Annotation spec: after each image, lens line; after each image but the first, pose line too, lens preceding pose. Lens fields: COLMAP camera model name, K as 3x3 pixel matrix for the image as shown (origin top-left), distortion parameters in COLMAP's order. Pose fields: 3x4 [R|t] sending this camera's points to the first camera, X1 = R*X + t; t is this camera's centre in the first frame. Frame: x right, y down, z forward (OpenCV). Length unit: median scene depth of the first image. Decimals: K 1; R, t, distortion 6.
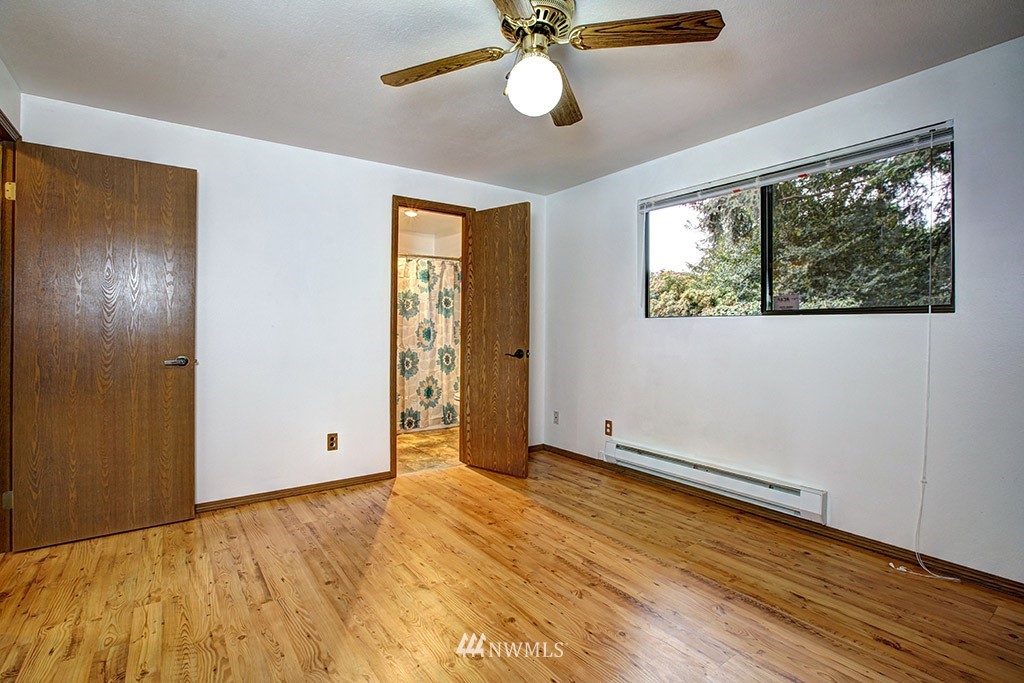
lens RADIAL K [[512.5, 0, 510.8], [0, 512.5, 335.7], [0, 0, 1]] dist [-0.003107, 0.001516]
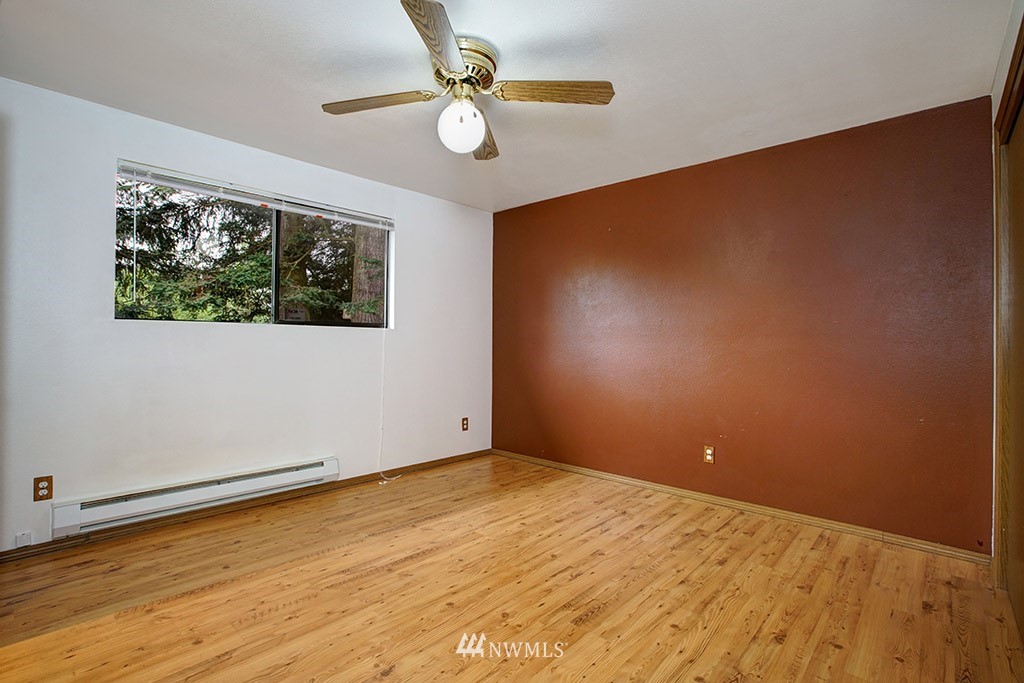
lens RADIAL K [[512.5, 0, 512.0], [0, 512.5, 341.7], [0, 0, 1]] dist [-0.003107, 0.001516]
pose [[-0.246871, 0.001957, 0.969046, -0.784860], [-0.002543, 0.999993, -0.002668, -0.001138], [-0.969045, -0.003122, -0.246865, 0.824667]]
